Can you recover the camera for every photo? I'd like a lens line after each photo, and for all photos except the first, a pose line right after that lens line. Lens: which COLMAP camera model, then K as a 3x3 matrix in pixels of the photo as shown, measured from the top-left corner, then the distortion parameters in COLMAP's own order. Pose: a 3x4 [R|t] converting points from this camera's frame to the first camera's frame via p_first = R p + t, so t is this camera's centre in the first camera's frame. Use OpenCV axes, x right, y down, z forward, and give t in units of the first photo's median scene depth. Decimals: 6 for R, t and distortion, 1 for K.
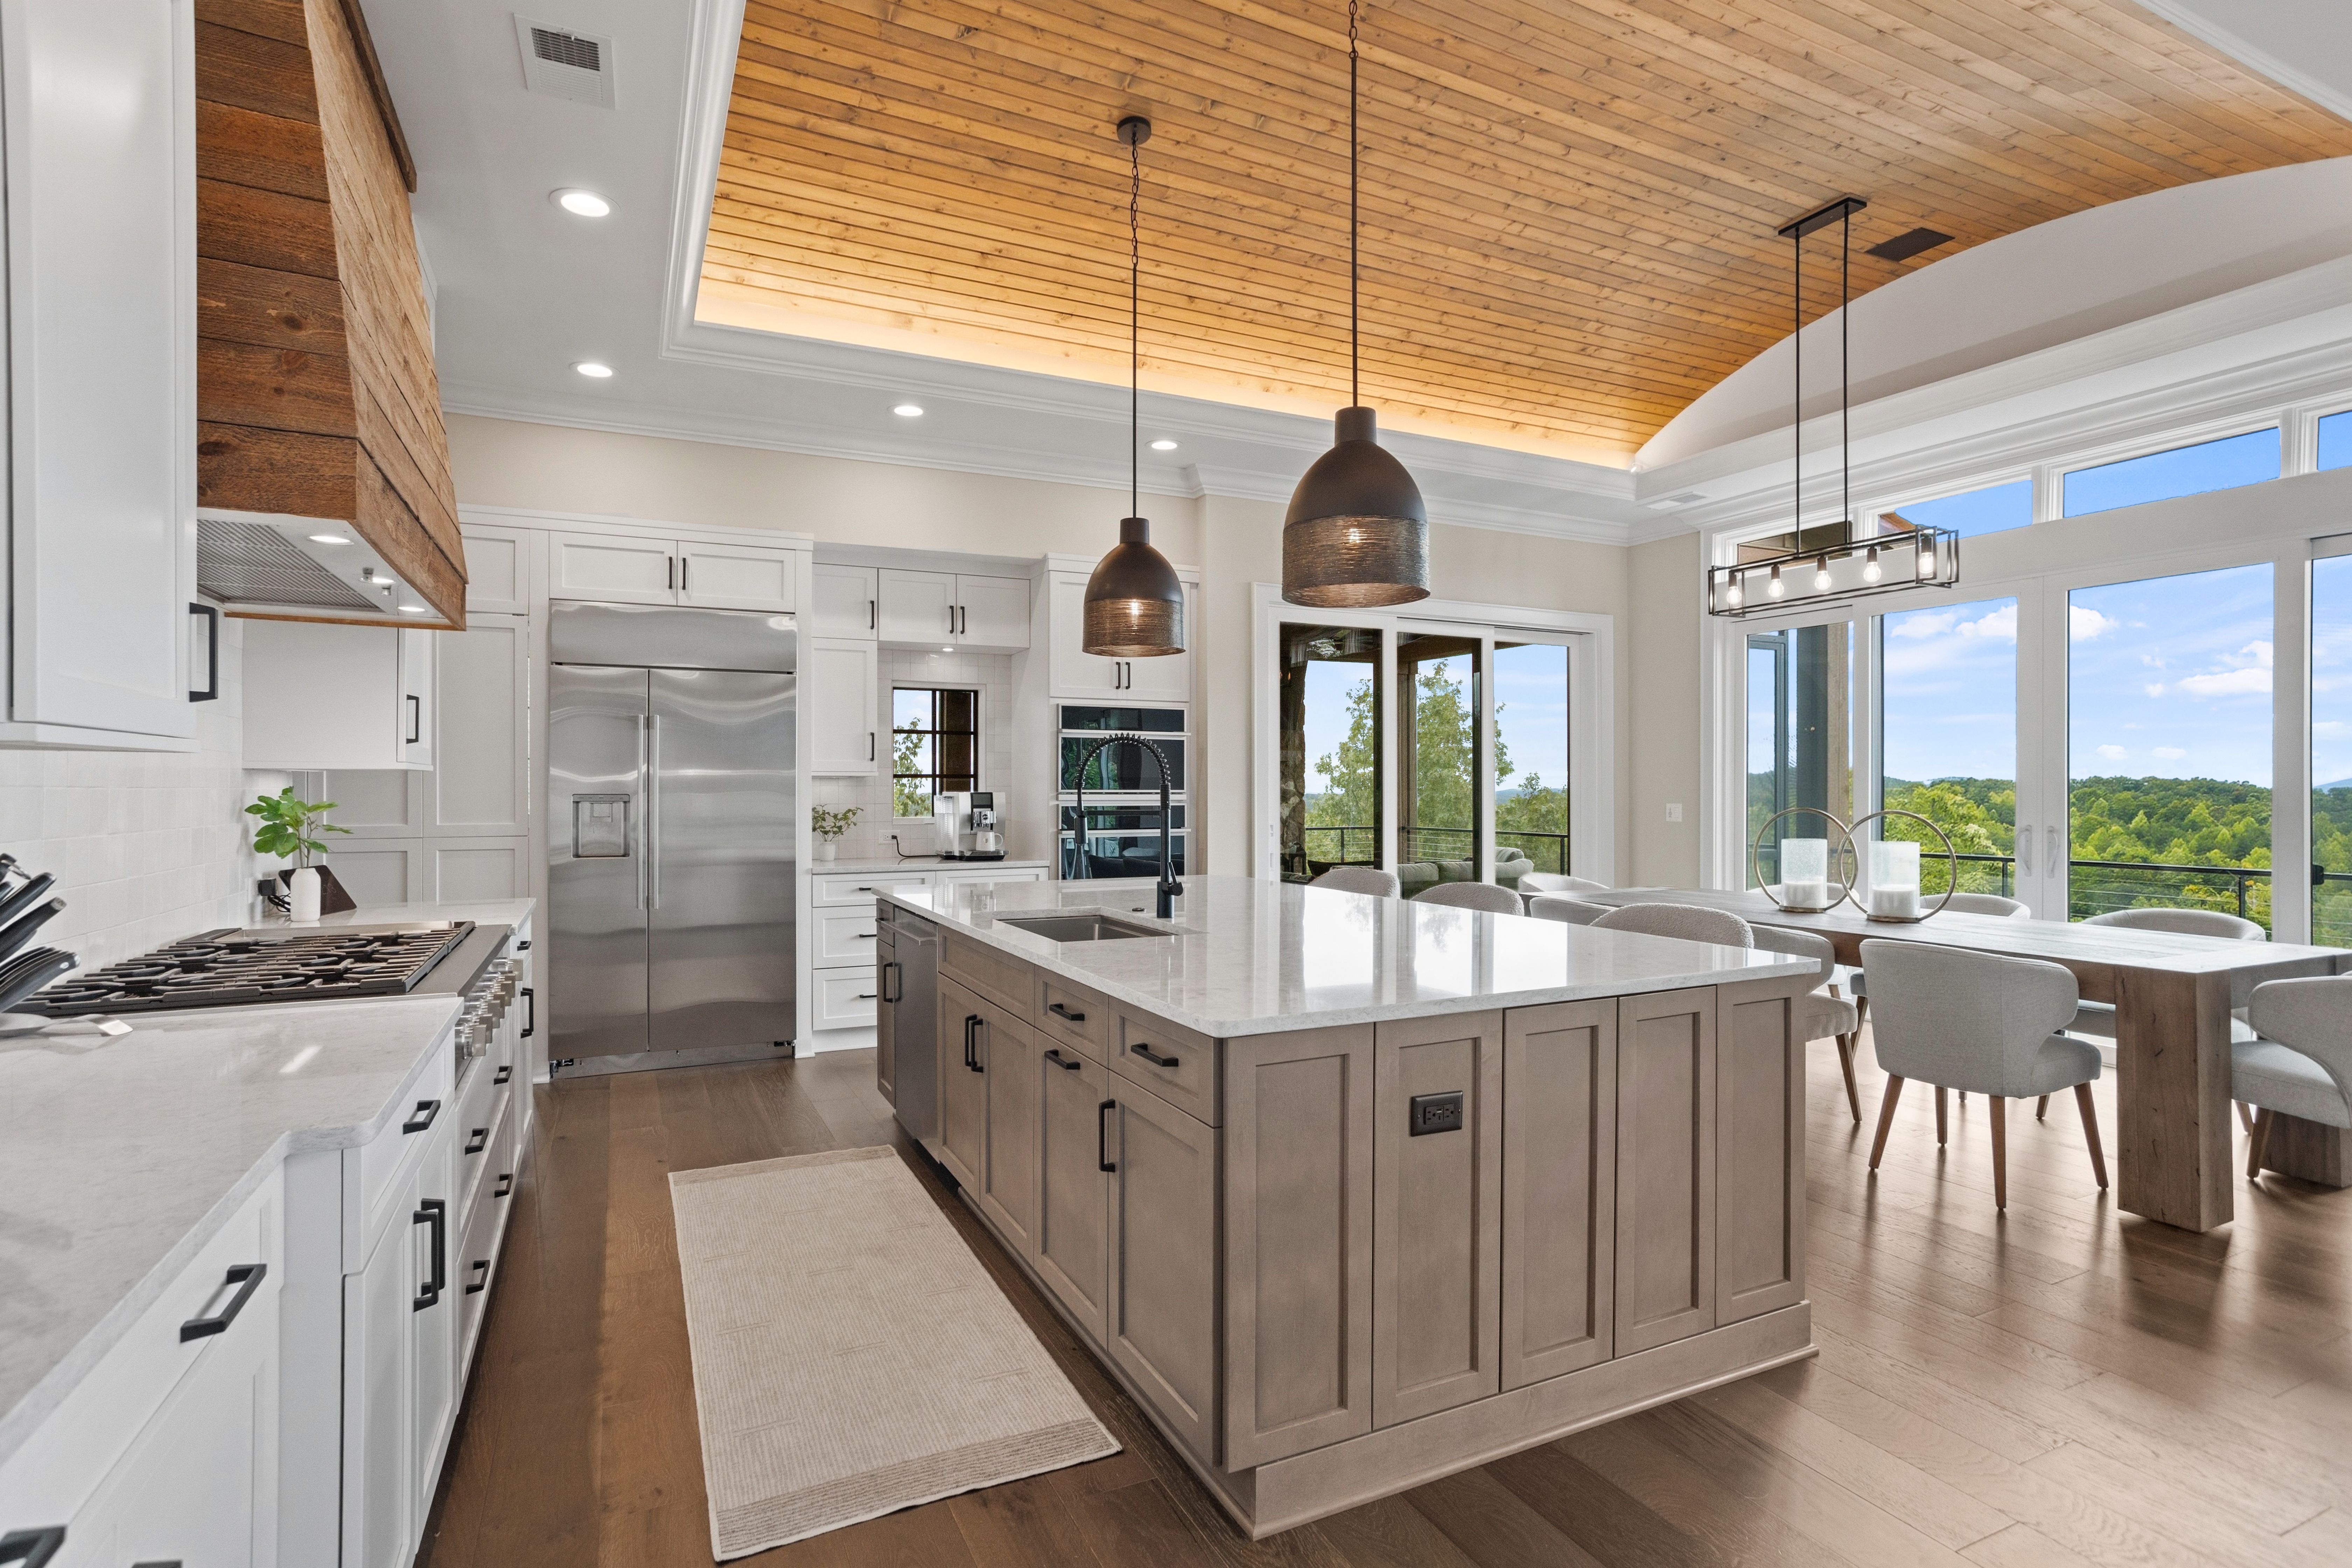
lens RADIAL K [[1143.8, 0, 1135.2], [0, 1143.8, 754.2], [0, 0, 1]] dist [-0.019749, 0.000522]
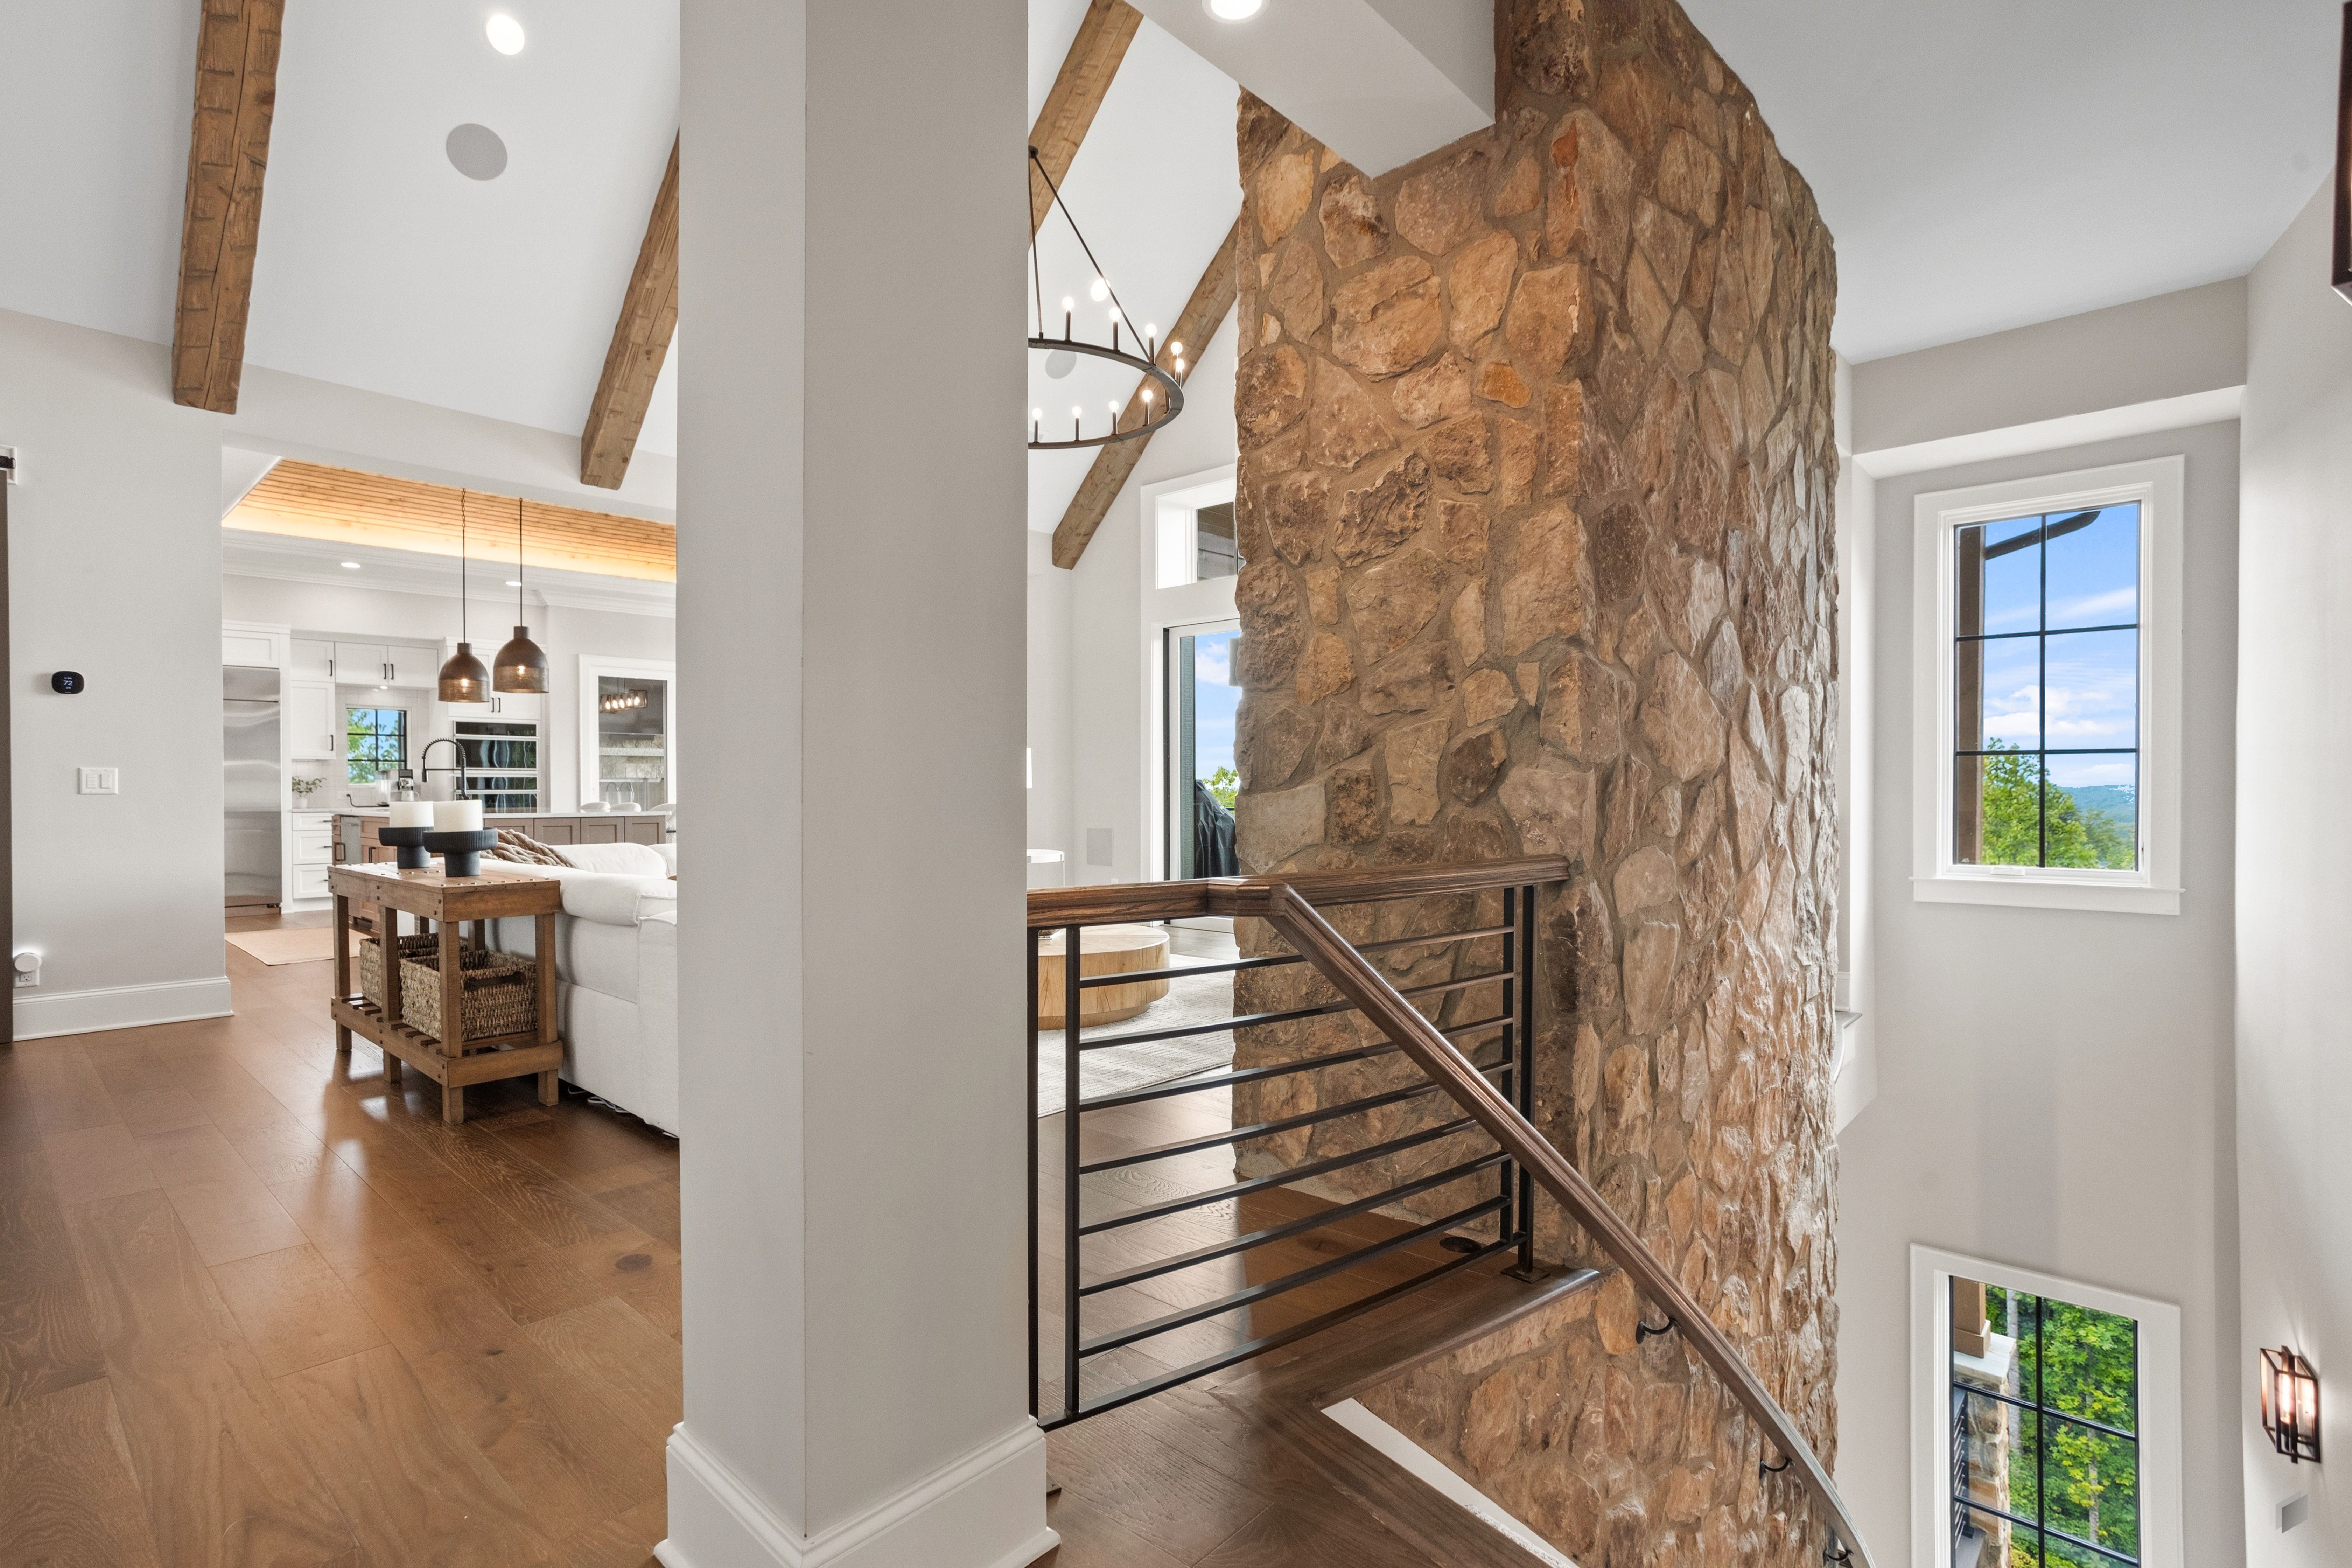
lens RADIAL K [[1139.3, 0, 1131.1], [0, 1139.3, 779.0], [0, 0, 1]] dist [-0.001887, 0.000765]
pose [[0.940917, 0.000571, 0.338638, 0.357534], [-0.006880, 0.999824, 0.017432, 0.011005], [-0.338568, -0.018732, 0.940755, -1.141400]]
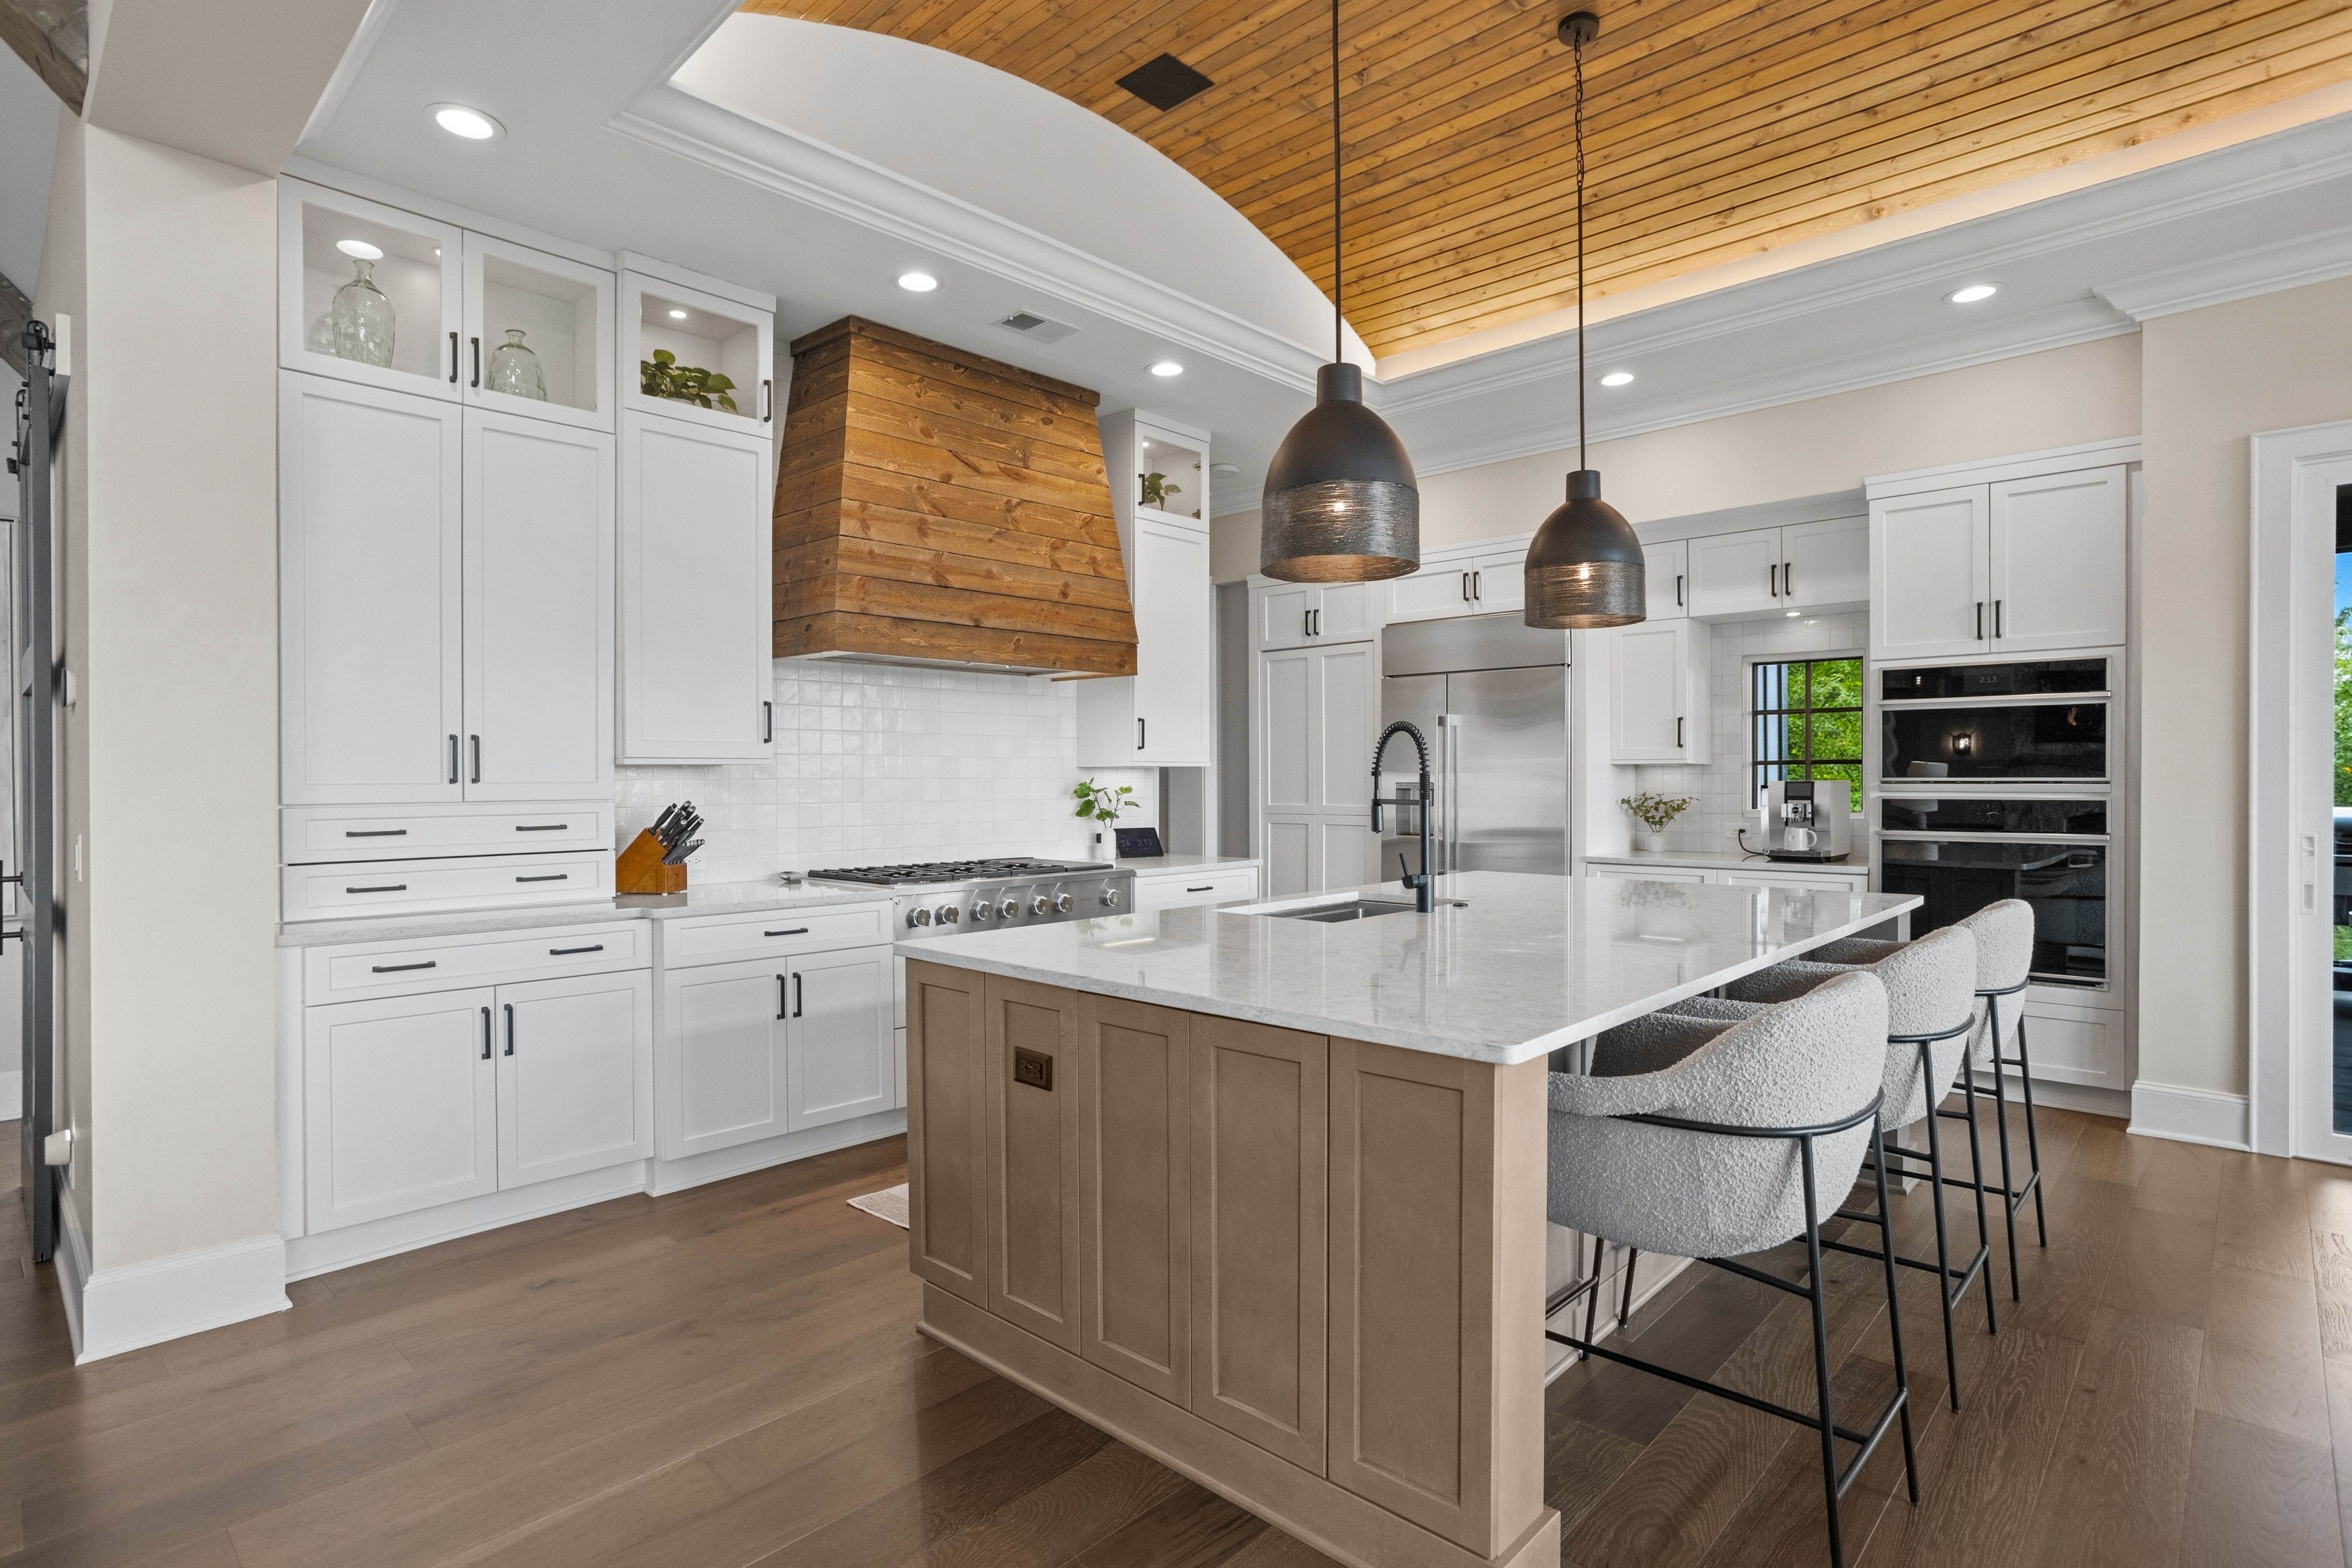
lens RADIAL K [[1195.4, 0, 1143.3], [0, 1195.4, 780.0], [0, 0, 1]] dist [-0.034120, 0.026510]
pose [[0.349360, -0.000965, -0.936988, 0.553463], [0.026462, 0.999611, 0.008837, 0.012700], [0.936615, -0.027882, 0.349250, 0.258799]]
